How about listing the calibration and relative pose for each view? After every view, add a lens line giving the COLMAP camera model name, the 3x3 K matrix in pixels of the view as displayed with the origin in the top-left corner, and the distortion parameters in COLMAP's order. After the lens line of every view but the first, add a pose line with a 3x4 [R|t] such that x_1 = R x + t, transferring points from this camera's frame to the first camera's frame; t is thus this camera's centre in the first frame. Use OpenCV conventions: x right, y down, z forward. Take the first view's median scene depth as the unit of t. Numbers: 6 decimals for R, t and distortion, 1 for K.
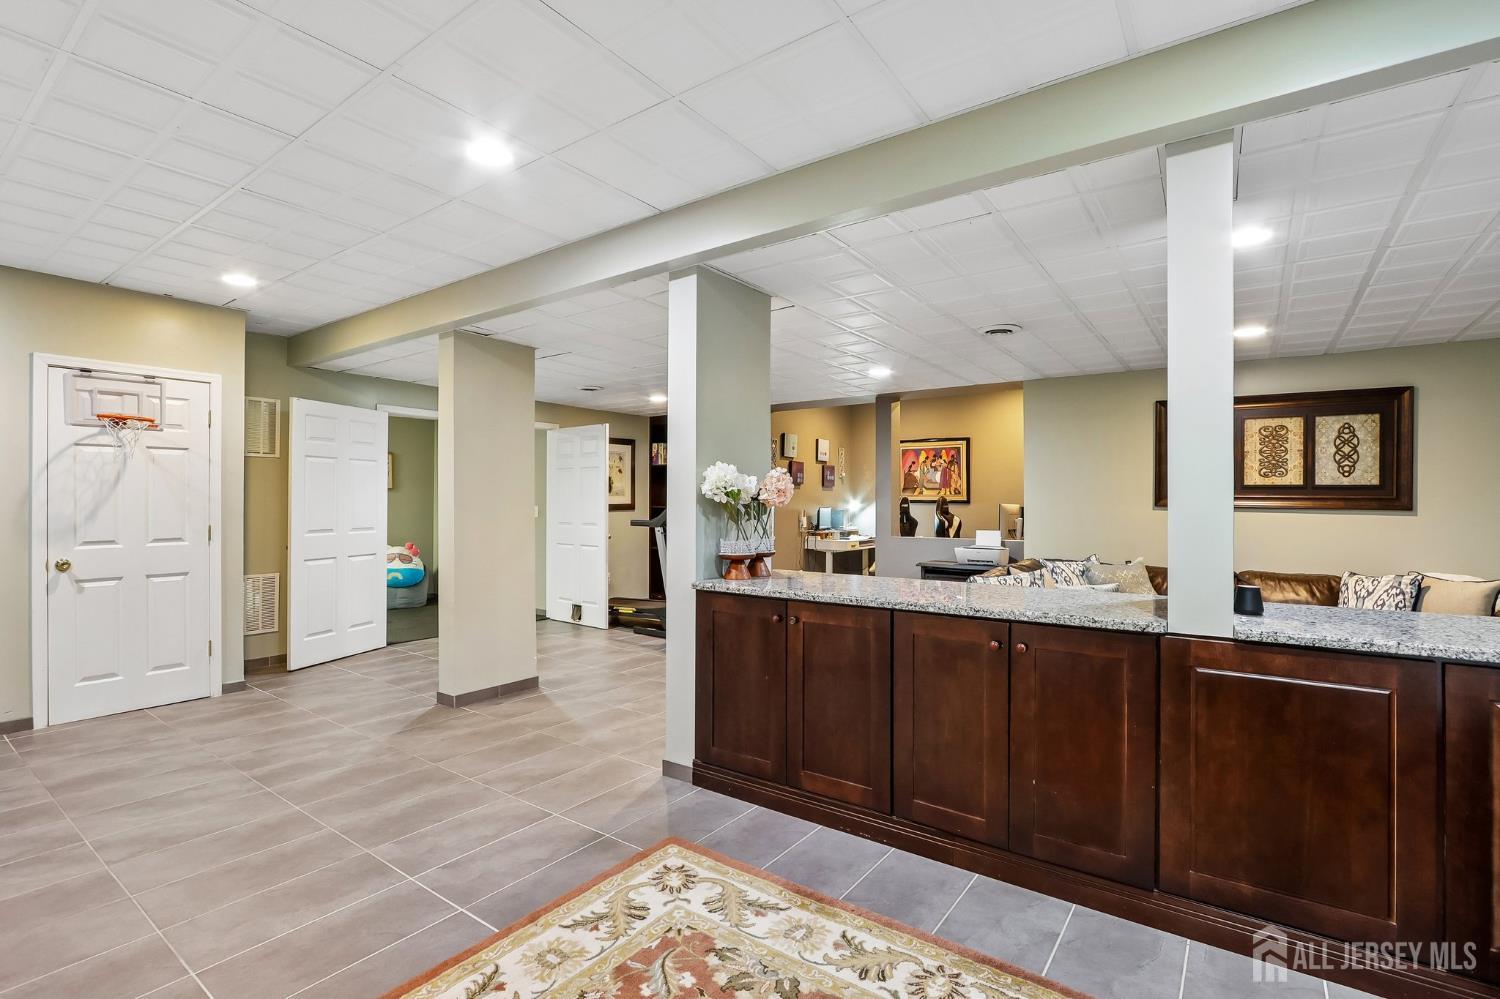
lens RADIAL K [[696.9, 0, 736.6], [0, 696.9, 493.3], [0, 0, 1]] dist [-0.018008, 0.003125]
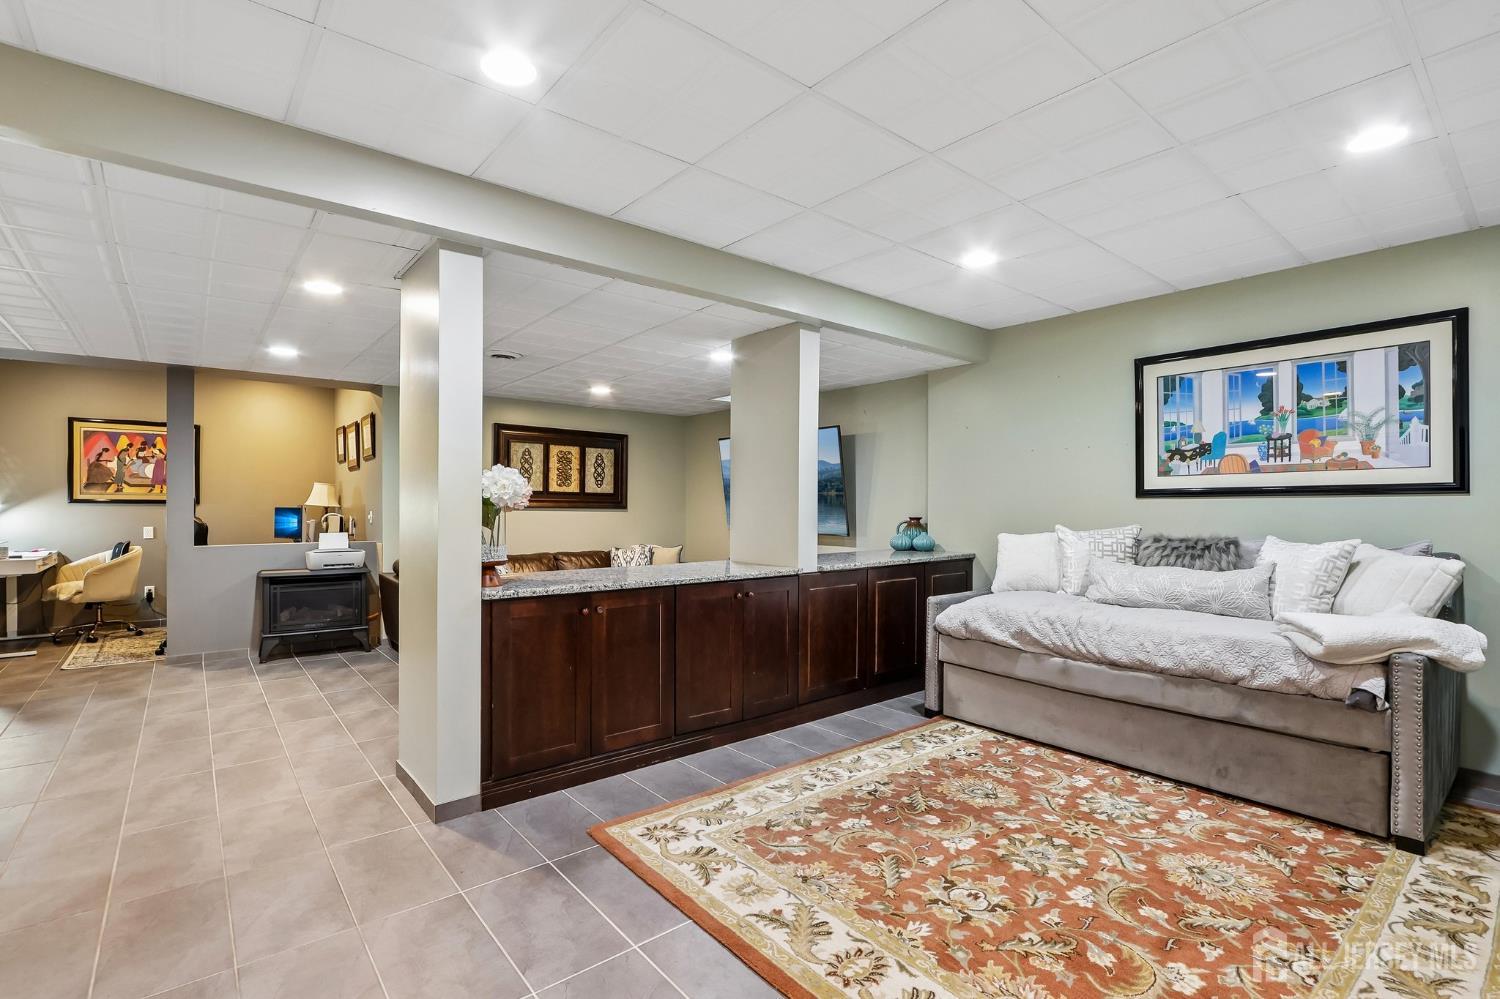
lens RADIAL K [[696.9, 0, 742.6], [0, 696.9, 508.0], [0, 0, 1]] dist [-0.018008, 0.003125]
pose [[0.246748, -0.007068, 0.969054, -0.653862], [-0.015819, 0.999811, 0.011320, -0.001025], [-0.968951, -0.018122, 0.246590, 0.331623]]
